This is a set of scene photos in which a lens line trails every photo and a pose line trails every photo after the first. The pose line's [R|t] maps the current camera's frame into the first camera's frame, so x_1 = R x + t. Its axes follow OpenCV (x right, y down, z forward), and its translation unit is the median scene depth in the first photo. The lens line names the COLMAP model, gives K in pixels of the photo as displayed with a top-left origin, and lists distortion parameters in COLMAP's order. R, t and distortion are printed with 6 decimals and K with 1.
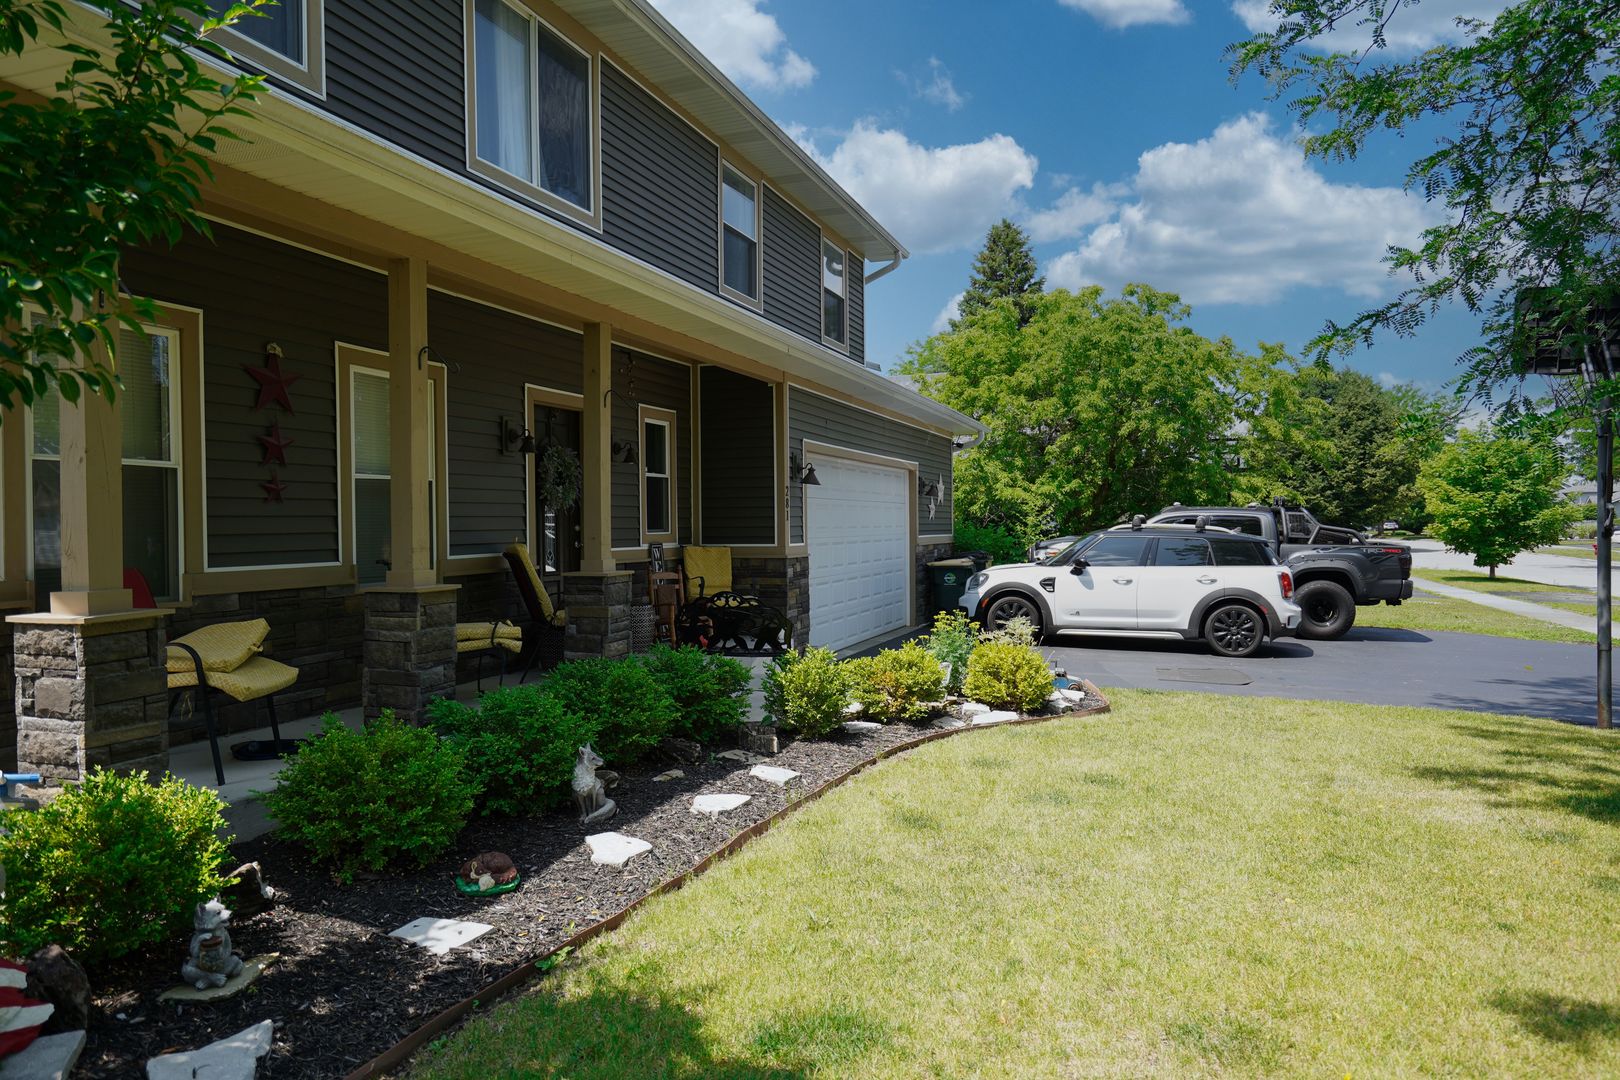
lens RADIAL K [[1078.3, 0, 810.0], [0, 1078.3, 540.0], [0, 0, 1]] dist [0.004004, 0.001066]
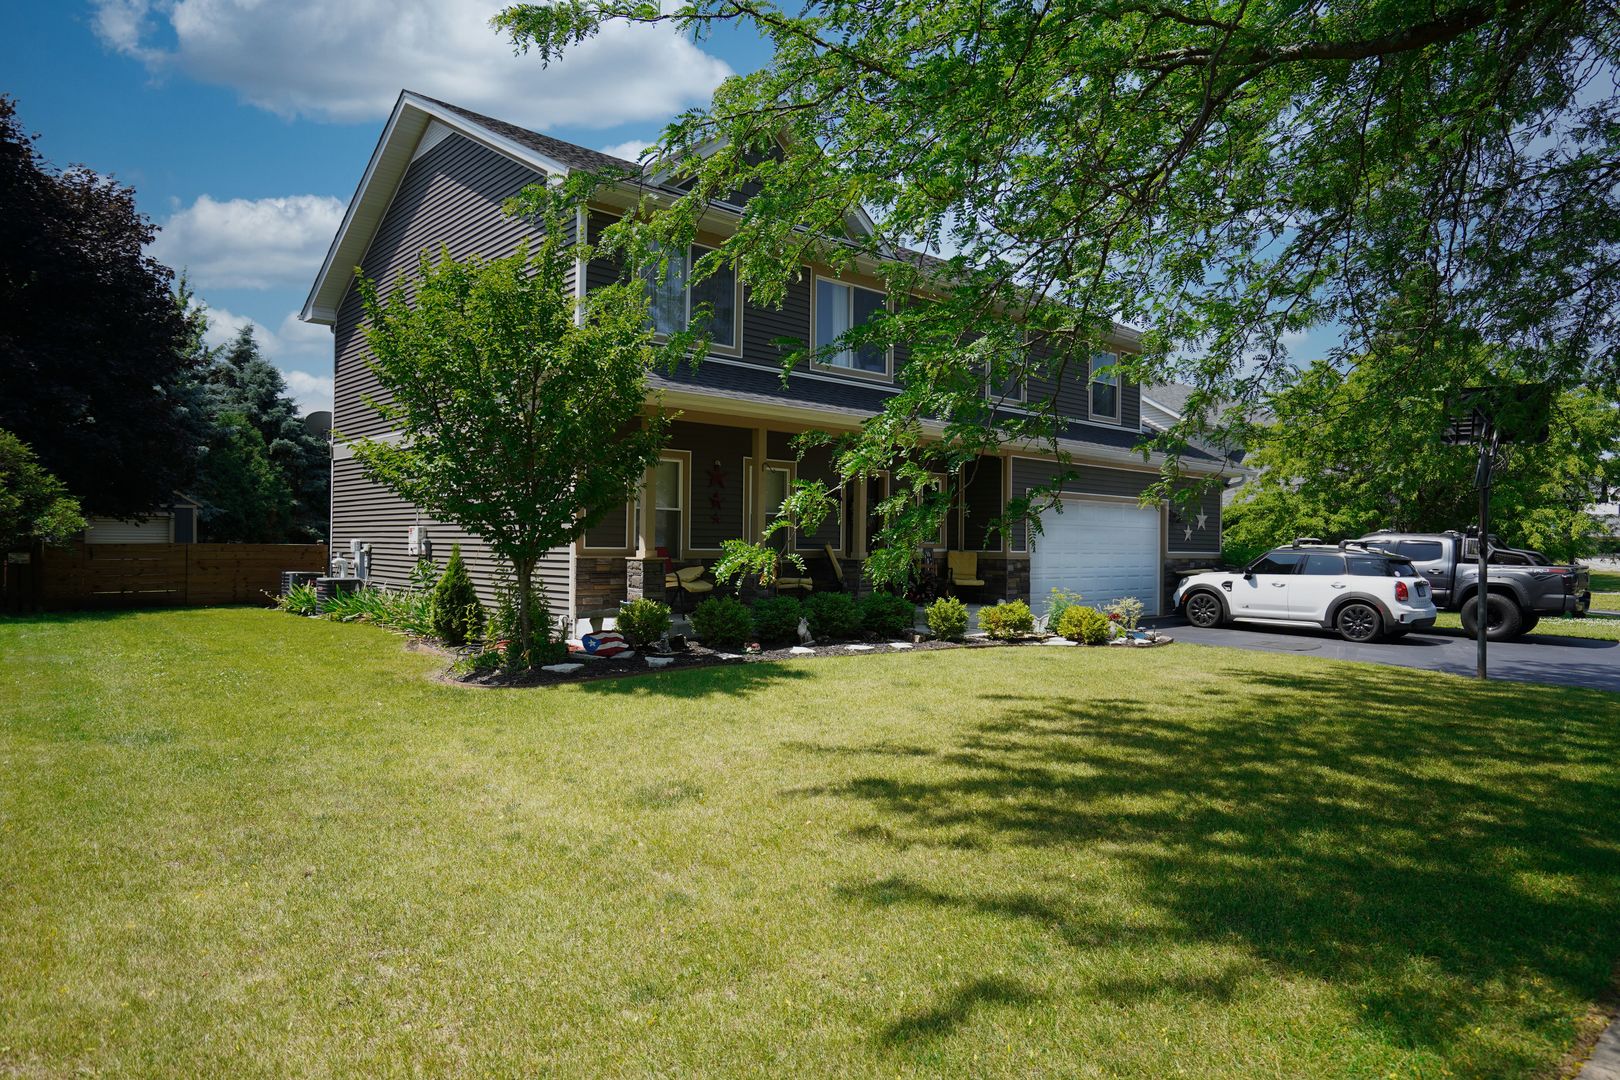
lens RADIAL K [[955.2, 0, 810.0], [0, 955.2, 540.0], [0, 0, 1]] dist [-0.000618, -0.000019]
pose [[0.888658, 0.015542, -0.458308, 0.399566], [-0.024963, 0.999583, -0.014507, 0.016379], [0.457891, 0.024332, 0.888675, -0.489078]]
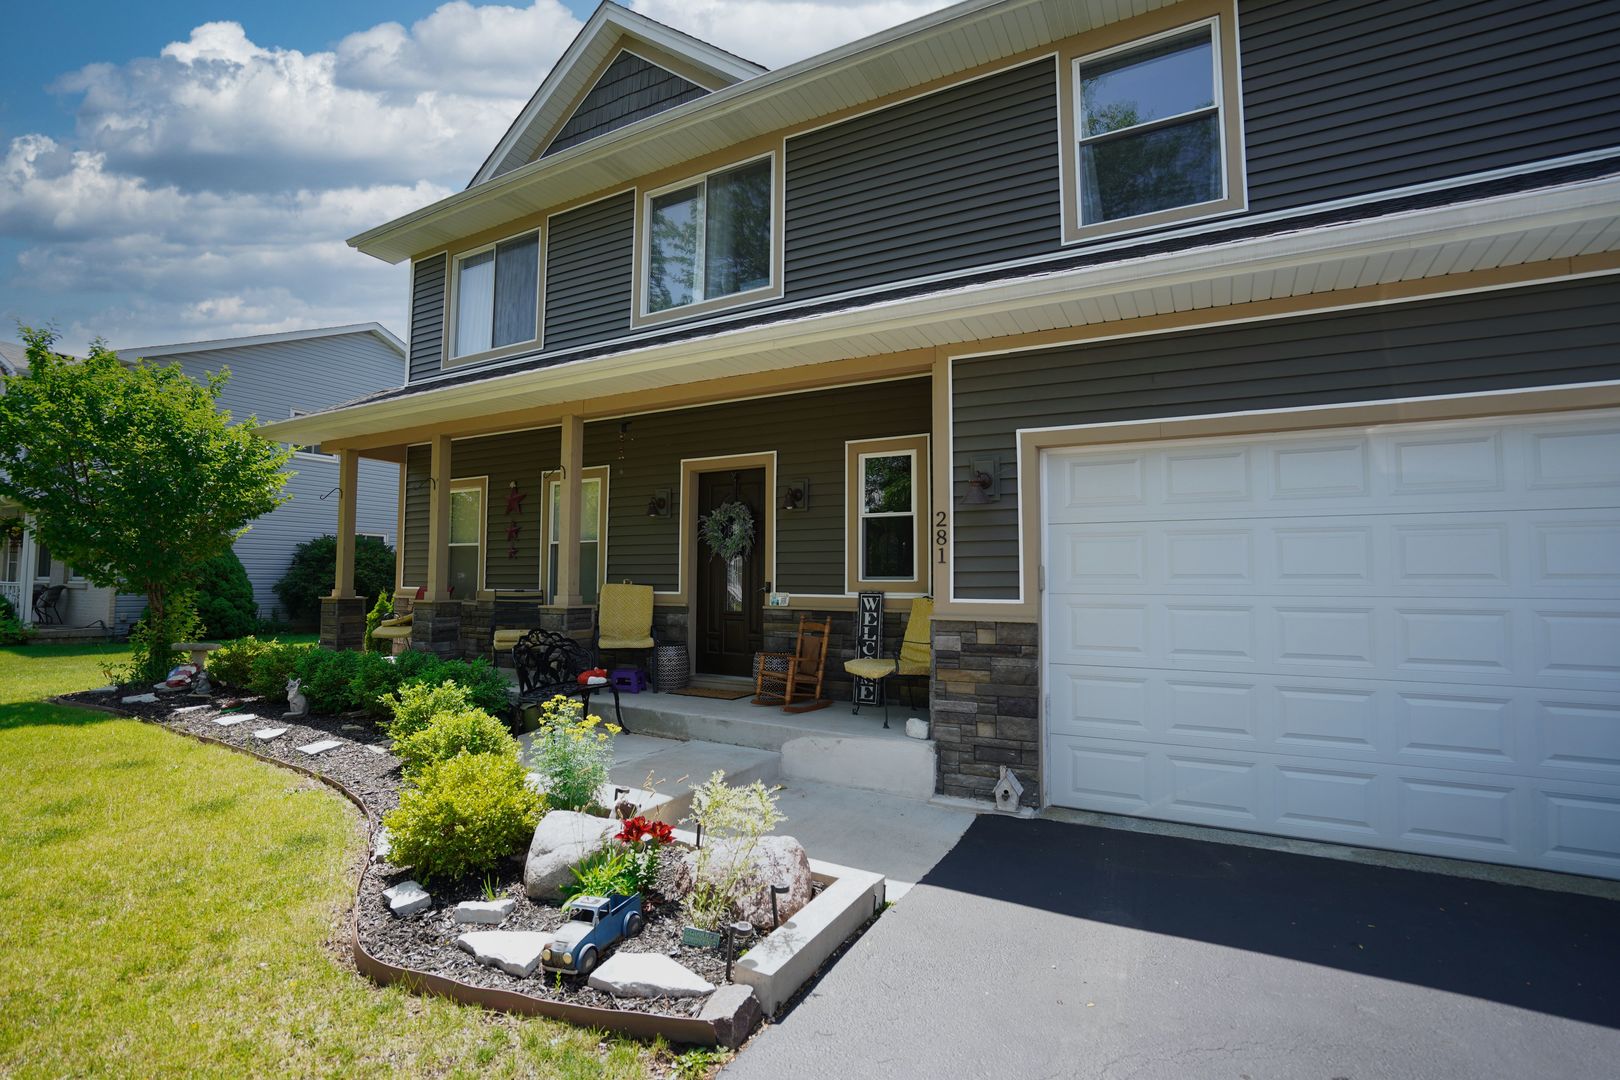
lens RADIAL K [[758.9, 0, 812.6], [0, 758.9, 511.2], [0, 0, 1]] dist [0.000528, 0.000189]
pose [[-0.171210, -0.067891, -0.982893, 0.447420], [-0.018631, 0.997668, -0.065667, -0.019943], [0.985058, 0.007069, -0.172076, 0.973957]]
